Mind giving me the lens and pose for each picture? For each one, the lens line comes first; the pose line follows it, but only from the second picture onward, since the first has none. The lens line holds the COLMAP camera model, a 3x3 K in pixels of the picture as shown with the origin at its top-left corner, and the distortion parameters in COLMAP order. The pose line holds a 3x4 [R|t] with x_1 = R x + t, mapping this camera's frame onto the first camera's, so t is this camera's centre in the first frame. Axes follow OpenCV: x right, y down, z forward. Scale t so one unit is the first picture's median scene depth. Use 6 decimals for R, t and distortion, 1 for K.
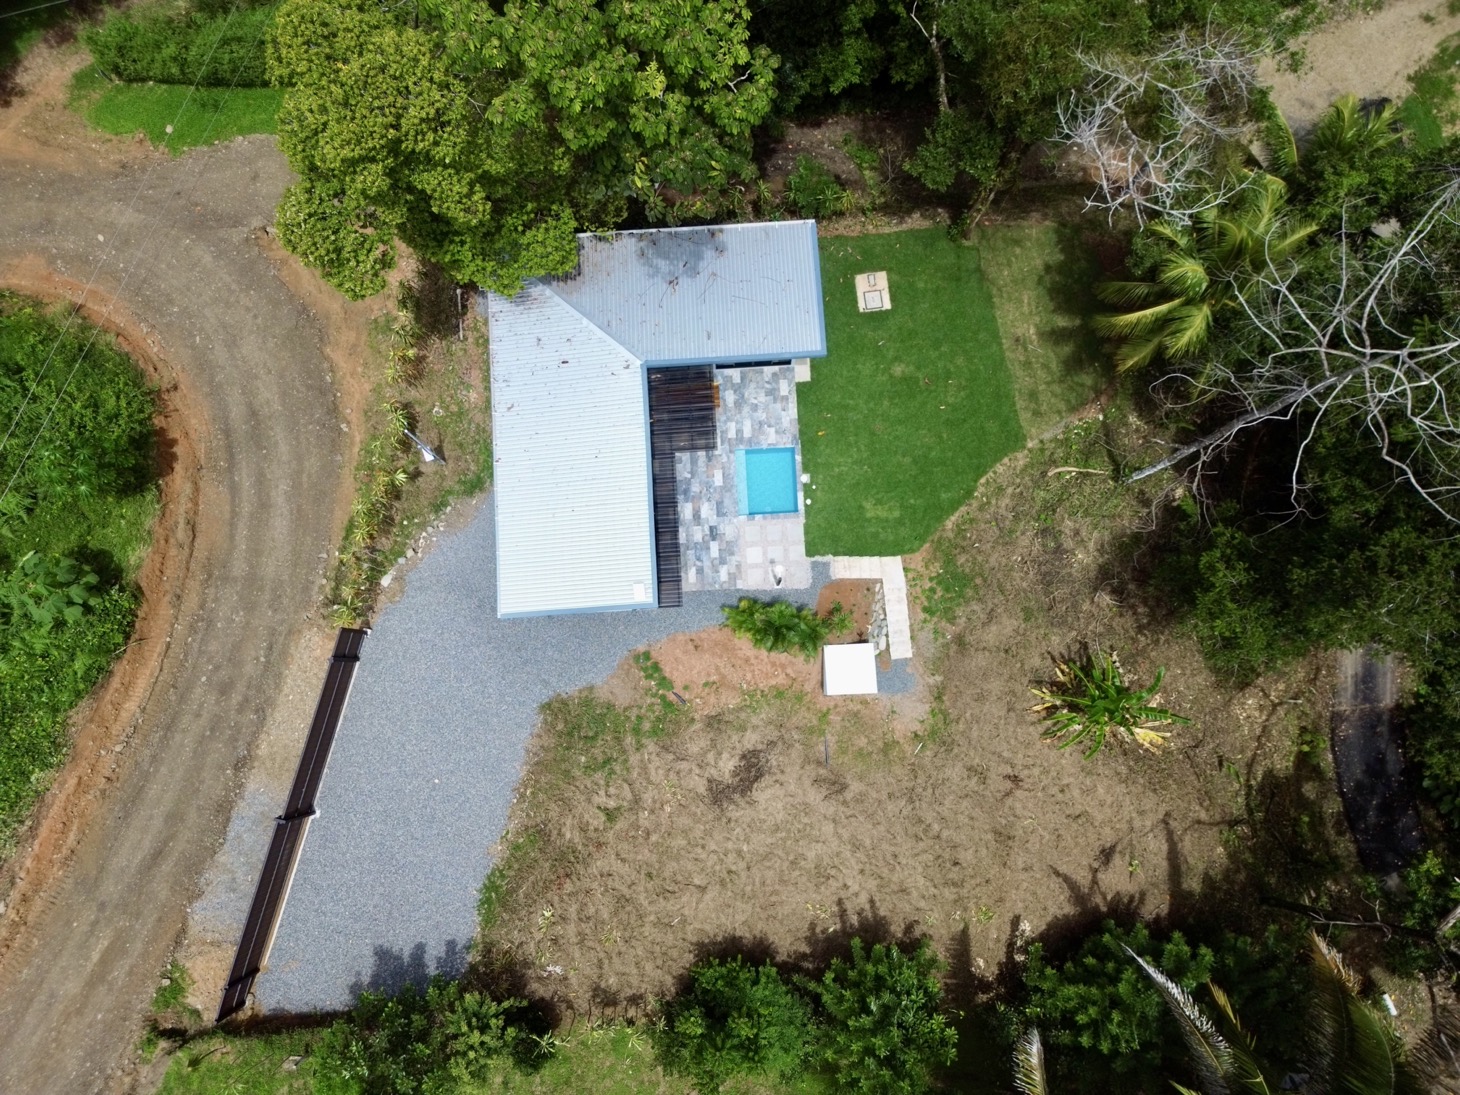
lens RADIAL K [[1040.4, 0, 719.1], [0, 1040.4, 546.6], [0, 0, 1]] dist [0.089771, -0.092858]
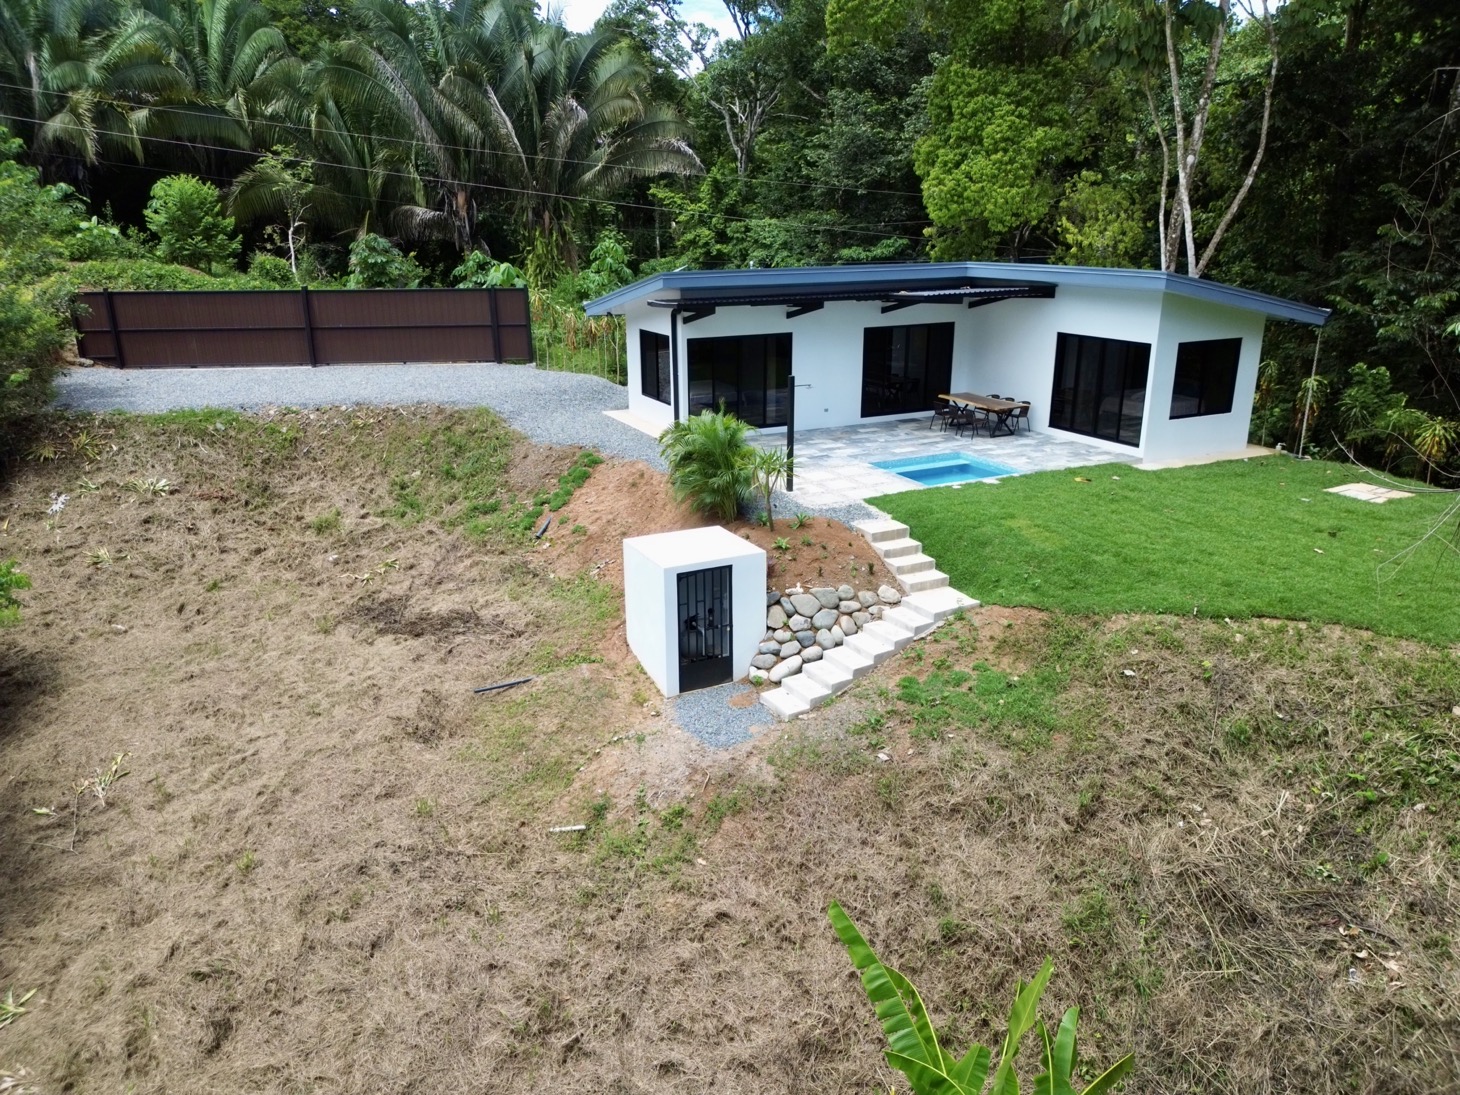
lens RADIAL K [[1040.4, 0, 719.1], [0, 1040.4, 546.6], [0, 0, 1]] dist [0.089771, -0.092858]
pose [[0.385935, 0.288694, -0.876191, 0.514582], [-0.915763, 0.234687, -0.326039, 0.249115], [0.111505, 0.928212, 0.354949, 0.819536]]
